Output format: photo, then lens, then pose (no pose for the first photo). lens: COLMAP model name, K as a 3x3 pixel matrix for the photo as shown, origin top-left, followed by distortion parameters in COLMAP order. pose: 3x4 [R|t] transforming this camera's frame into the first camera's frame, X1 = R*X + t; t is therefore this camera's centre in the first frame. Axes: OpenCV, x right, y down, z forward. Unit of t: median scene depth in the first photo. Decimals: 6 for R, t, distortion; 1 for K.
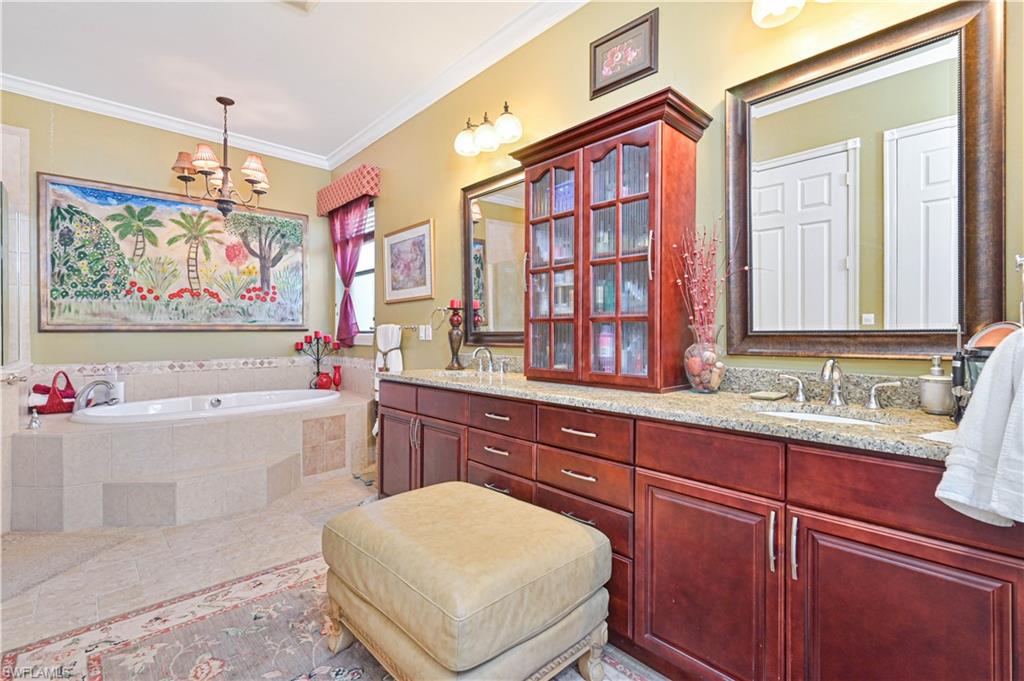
lens RADIAL K [[469.0, 0, 514.4], [0, 469.0, 336.1], [0, 0, 1]] dist [0.000177, -0.000300]
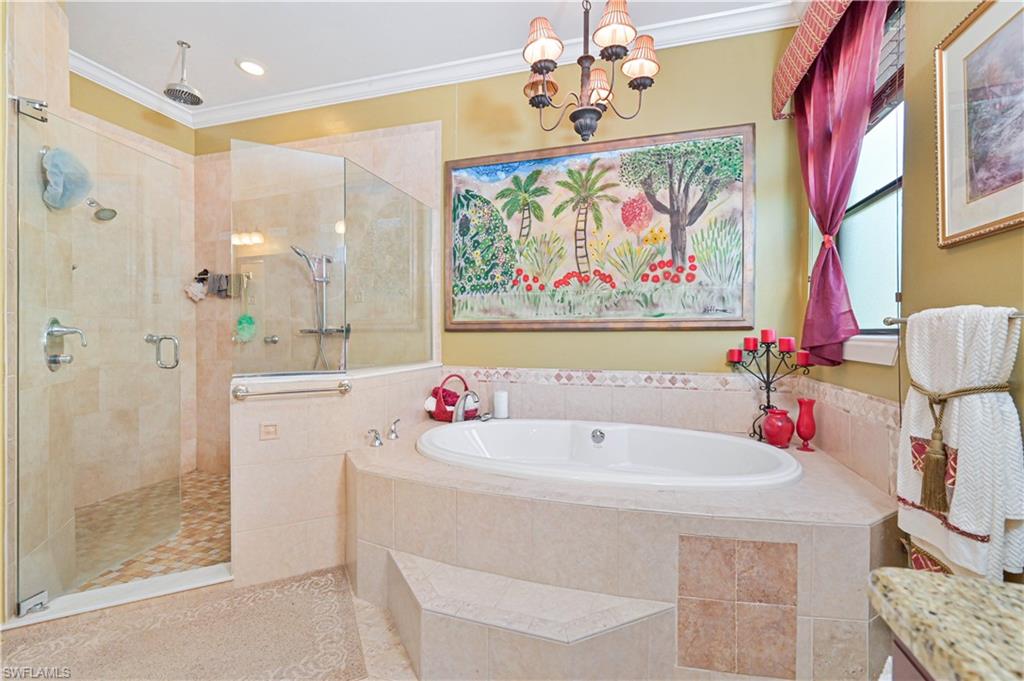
lens RADIAL K [[431.8, 0, 515.3], [0, 431.8, 336.5], [0, 0, 1]] dist [-0.002935, -0.000889]
pose [[0.508556, 0.009343, -0.860978, -0.163889], [-0.009509, 0.999941, 0.005235, -0.003244], [0.860976, 0.005525, 0.508615, 0.579829]]
